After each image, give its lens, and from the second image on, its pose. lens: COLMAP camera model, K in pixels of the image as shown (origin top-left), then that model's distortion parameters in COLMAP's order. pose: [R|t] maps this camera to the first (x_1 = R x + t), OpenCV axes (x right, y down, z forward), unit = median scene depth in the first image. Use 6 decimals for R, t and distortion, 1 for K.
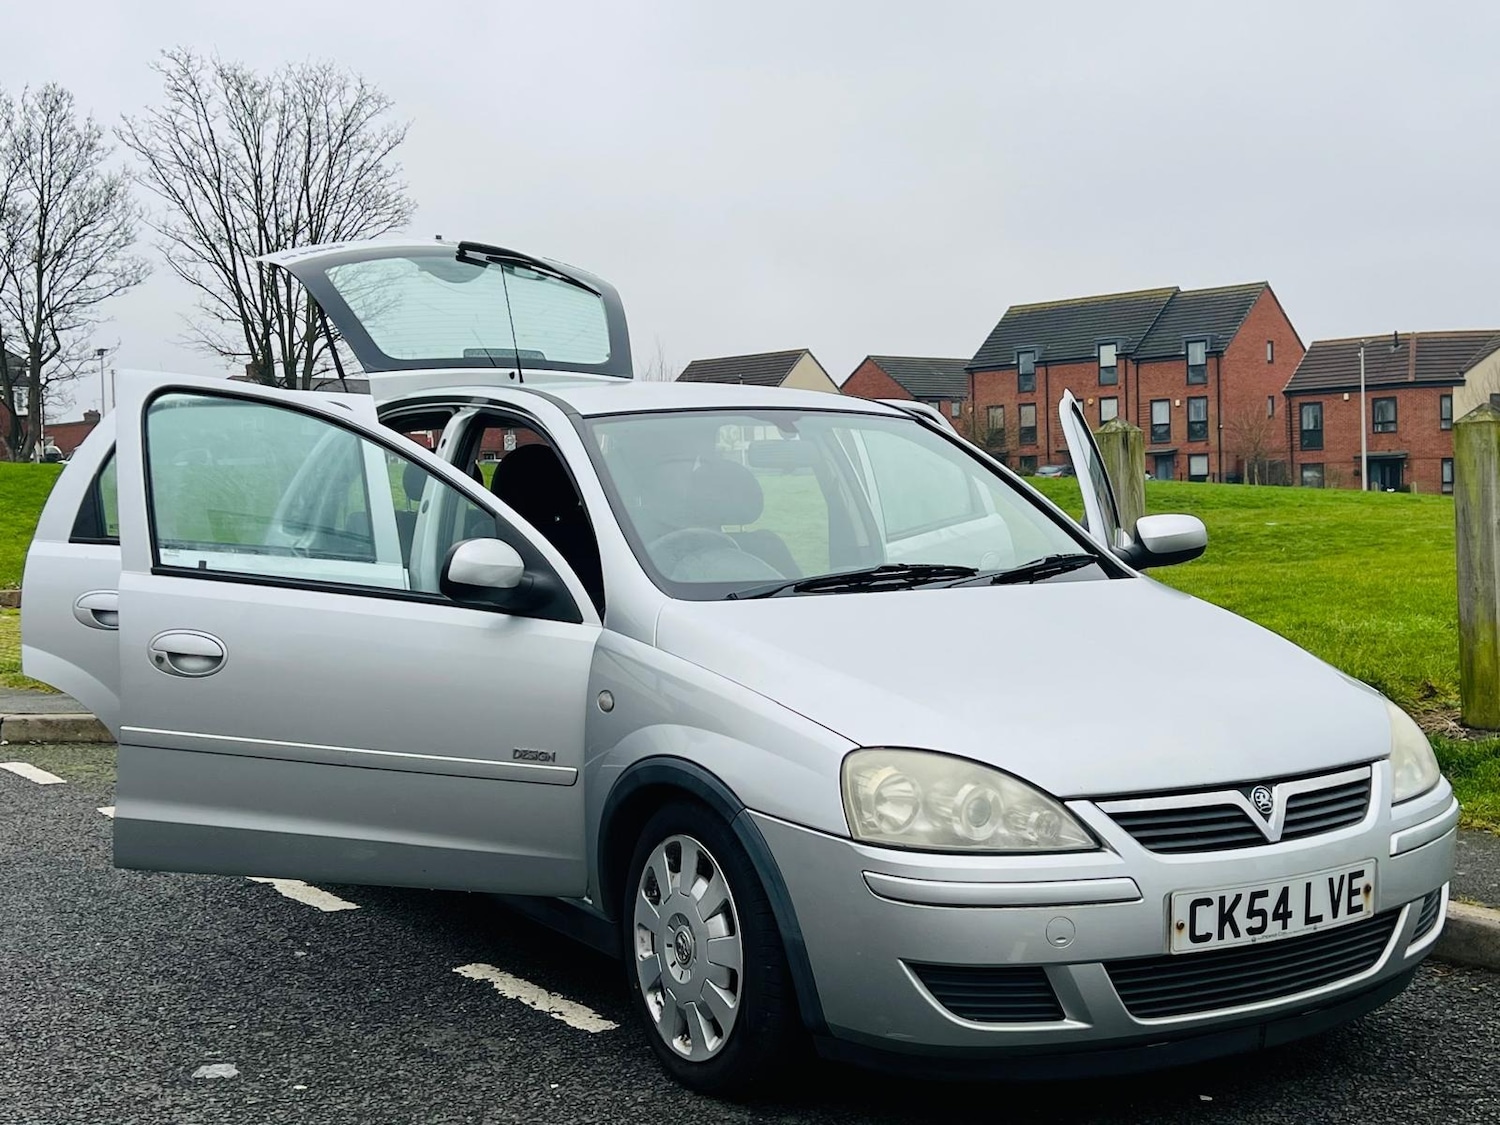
lens RADIAL K [[1917.0, 0, 760.1], [0, 1917.0, 550.9], [0, 0, 1]] dist [0.172486, -0.463095]
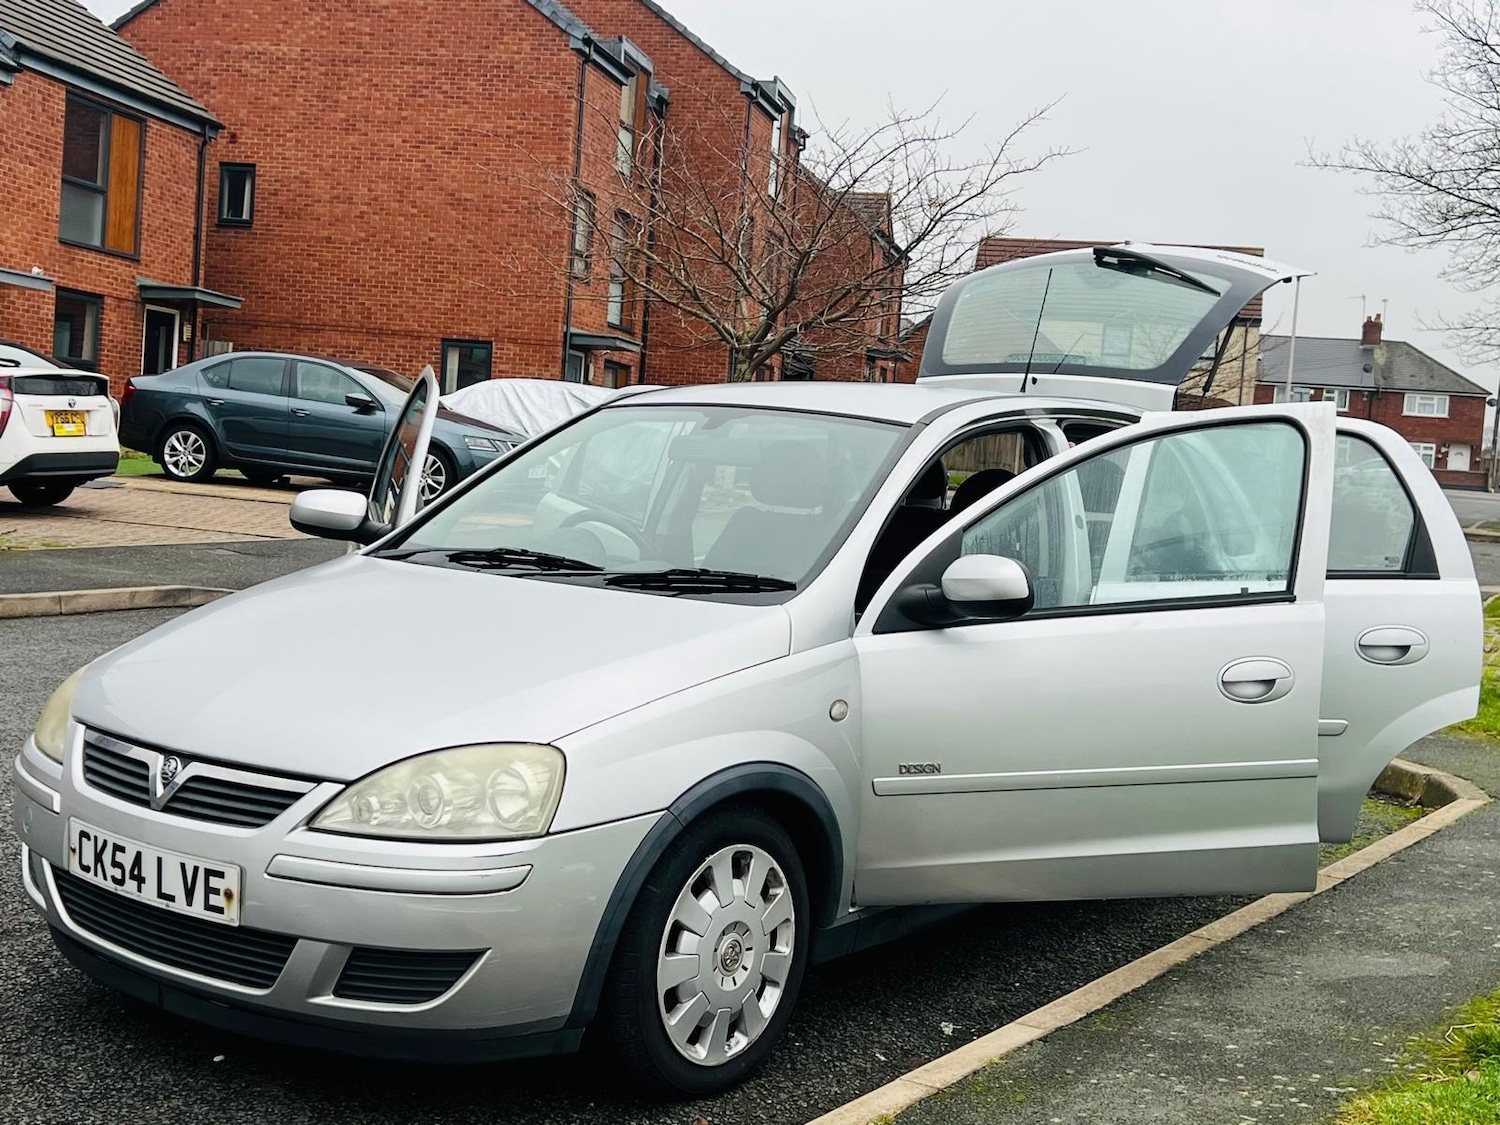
lens RADIAL K [[1918.7, 0, 750.0], [0, 1918.7, 562.5], [0, 0, 1]] dist [0.168614, -0.455219]
pose [[0.335736, 0.097987, -0.936846, 1.105839], [-0.108691, 0.991961, 0.064800, -0.068029], [0.935664, 0.080071, 0.343687, 0.774732]]
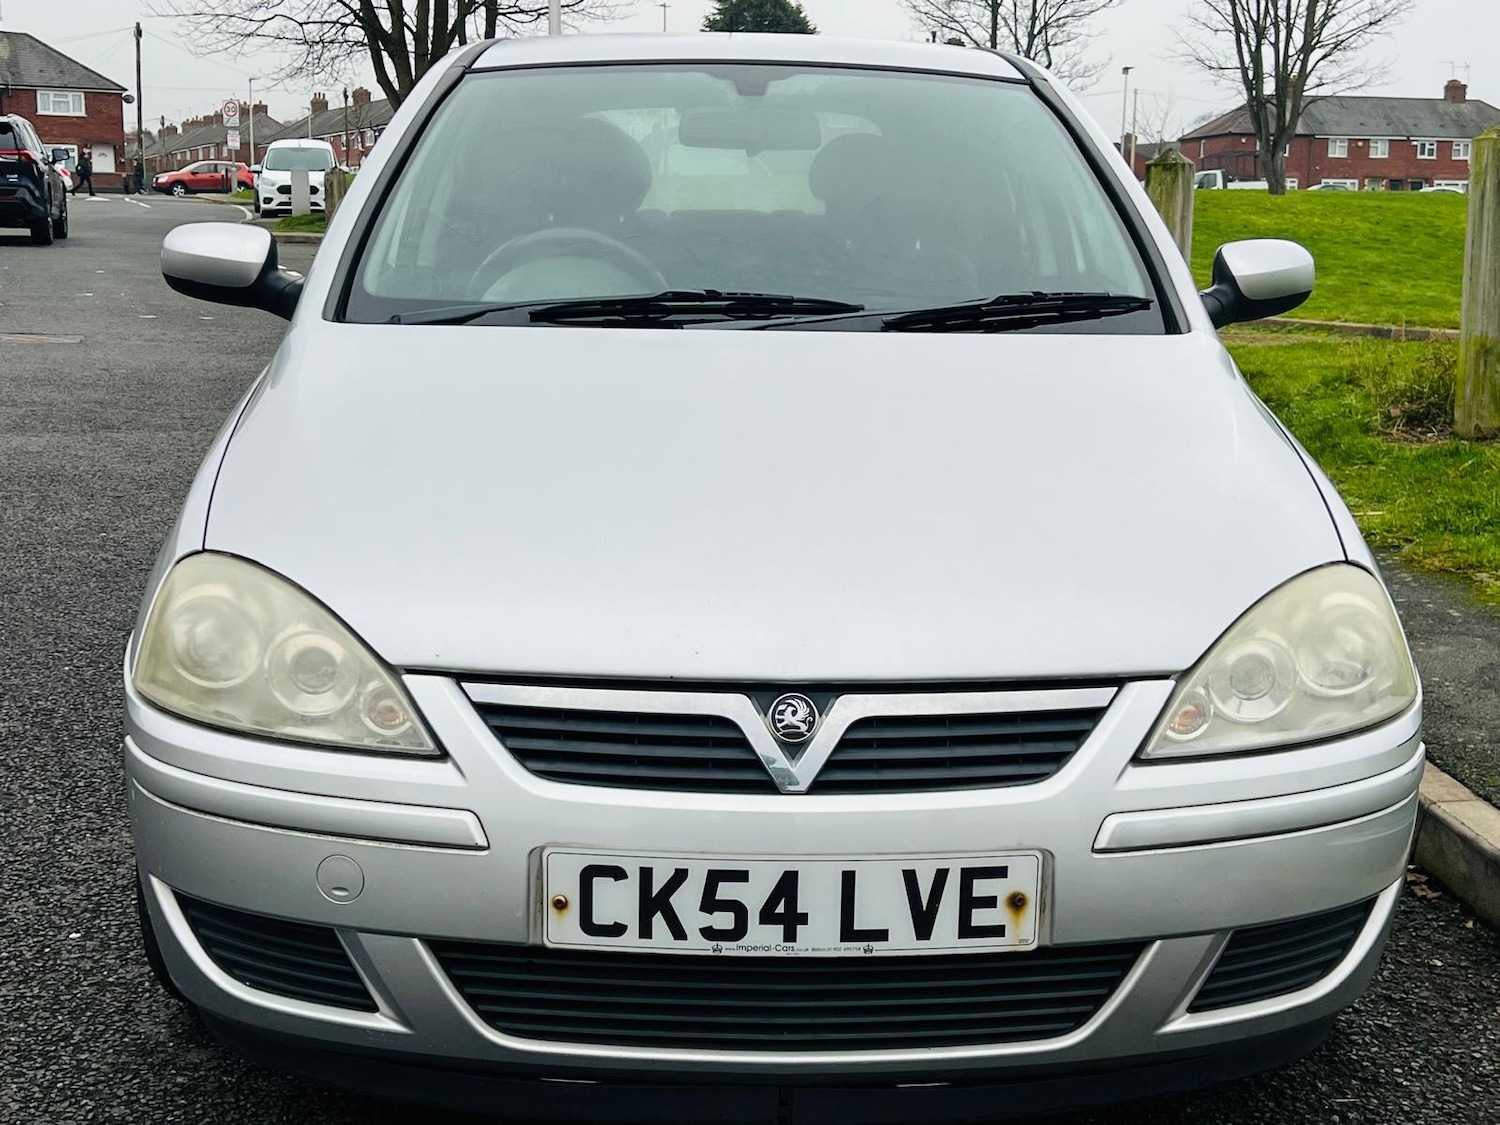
lens RADIAL K [[1978.2, 0, 746.2], [0, 1978.2, 562.7], [0, 0, 1]] dist [0.181154, -0.512545]
pose [[0.860856, 0.118180, -0.494936, 0.446651], [-0.049261, 0.987443, 0.150098, -0.004001], [0.506459, -0.104832, 0.855867, 0.413420]]
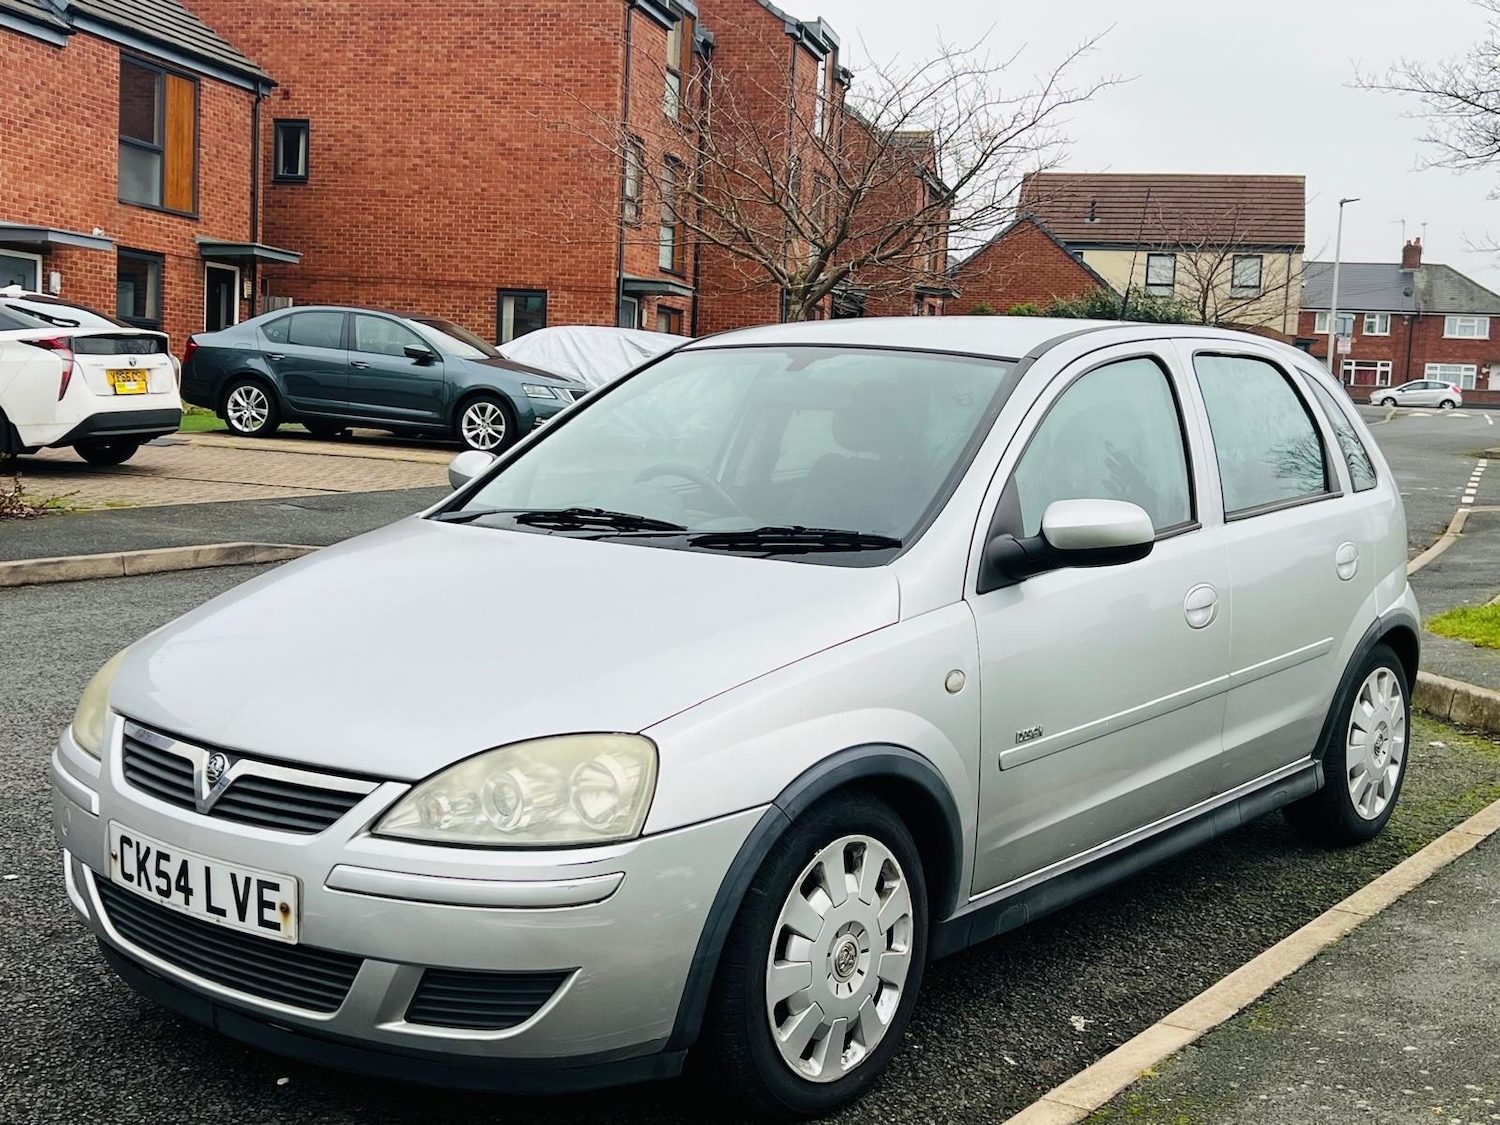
lens RADIAL K [[1858.3, 0, 763.5], [0, 1858.3, 563.2], [0, 0, 1]] dist [0.156041, -0.409587]
pose [[0.319500, 0.121610, -0.939750, 0.982452], [-0.081773, 0.991570, 0.100514, -0.066722], [0.944051, 0.044732, 0.326751, 0.795165]]
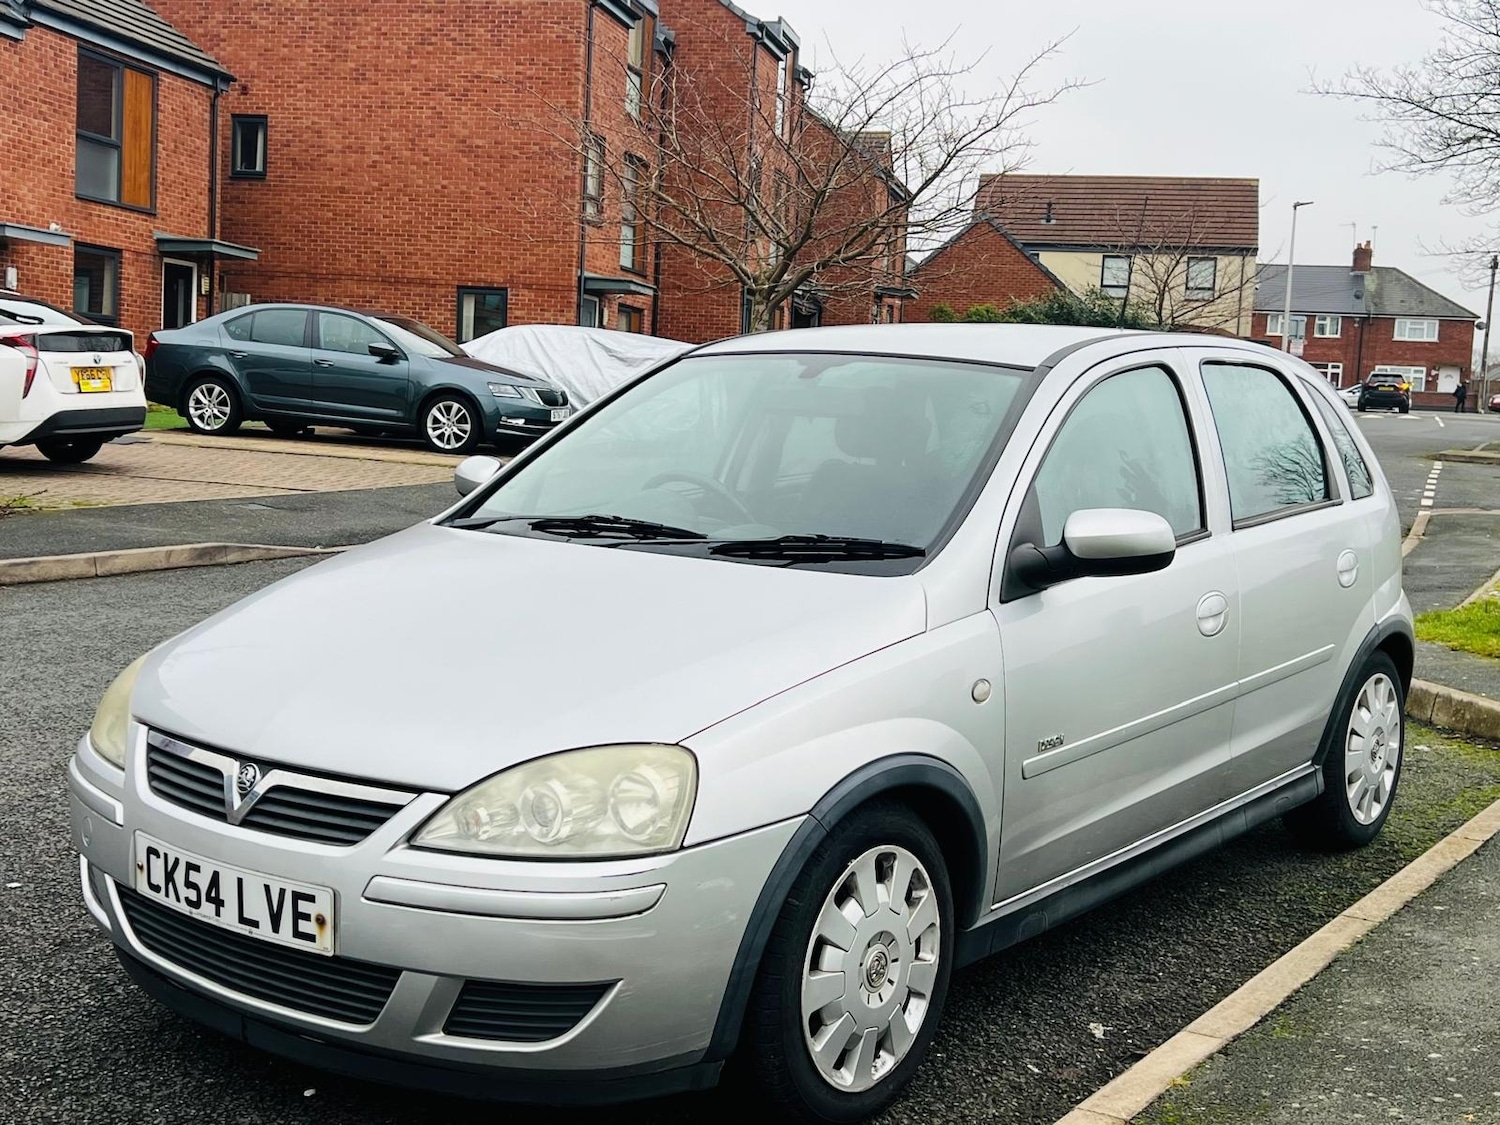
lens RADIAL K [[1858.9, 0, 760.8], [0, 1858.9, 561.2], [0, 0, 1]] dist [0.148142, -0.377173]
pose [[0.341841, 0.122272, -0.931770, 0.971418], [-0.086468, 0.991386, 0.098373, -0.068805], [0.935771, 0.046941, 0.349469, 0.763851]]
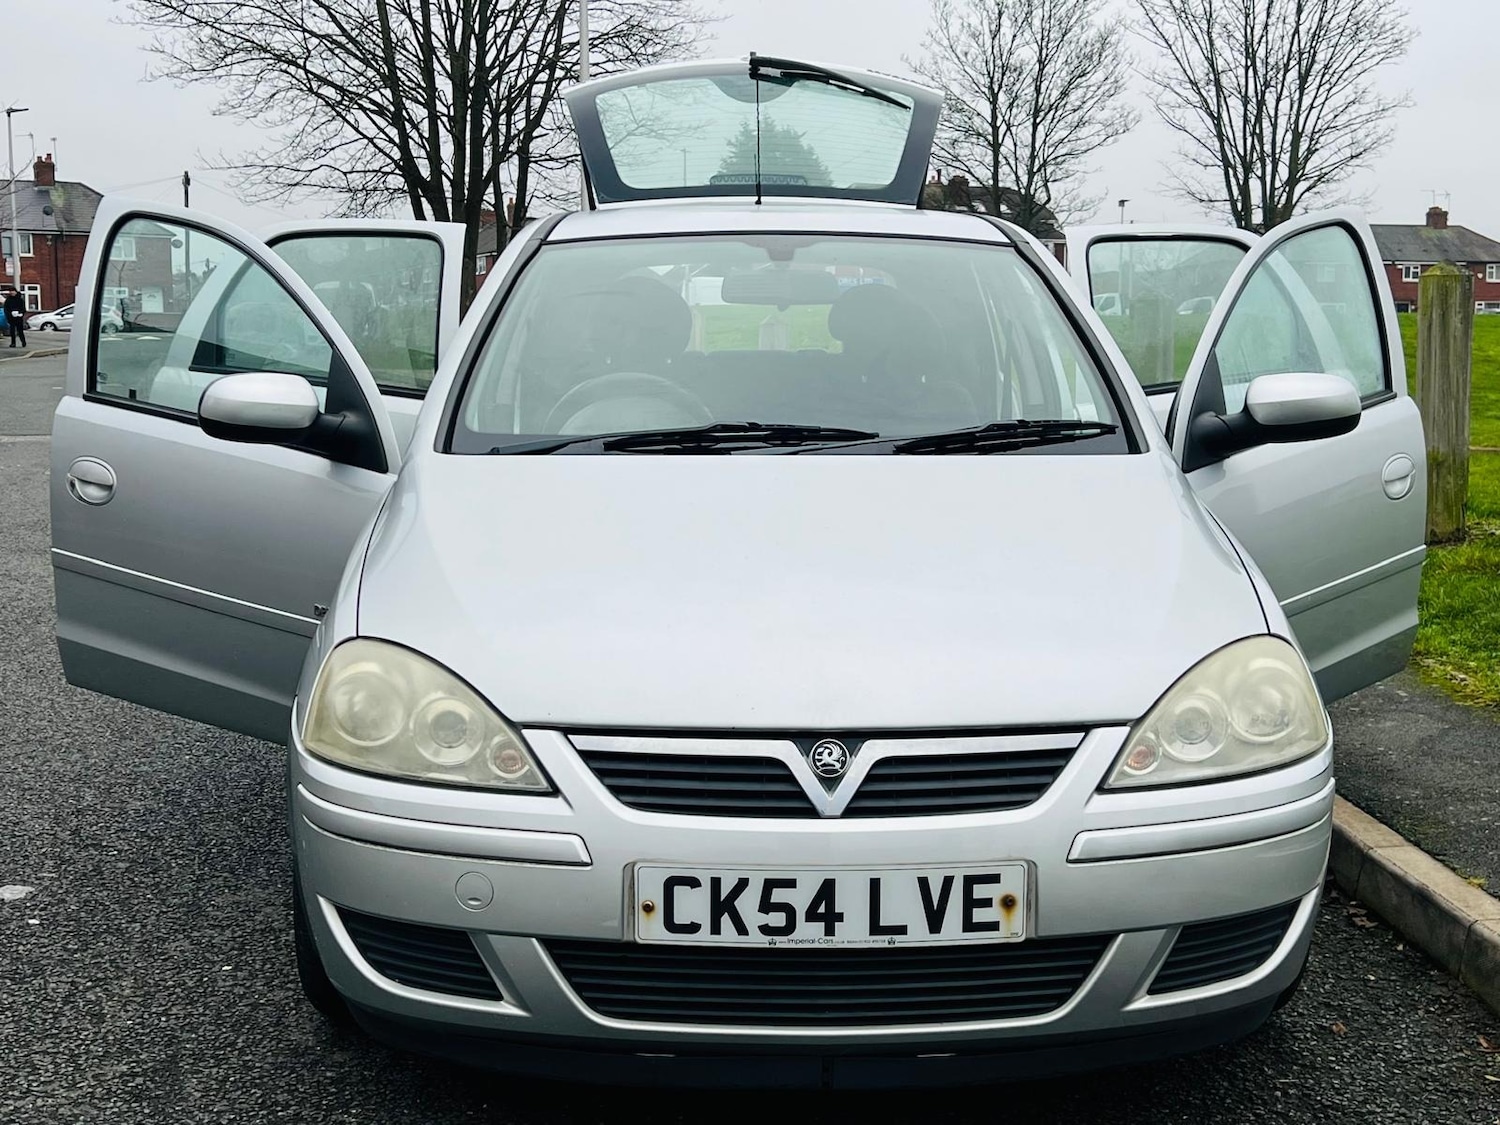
lens RADIAL K [[1916.6, 0, 759.1], [0, 1916.6, 557.0], [0, 0, 1]] dist [0.176358, -0.479220]
pose [[0.860186, 0.075904, -0.504299, 0.500186], [-0.035664, 0.995394, 0.088988, -0.009305], [0.508731, -0.058561, 0.858931, 0.306938]]
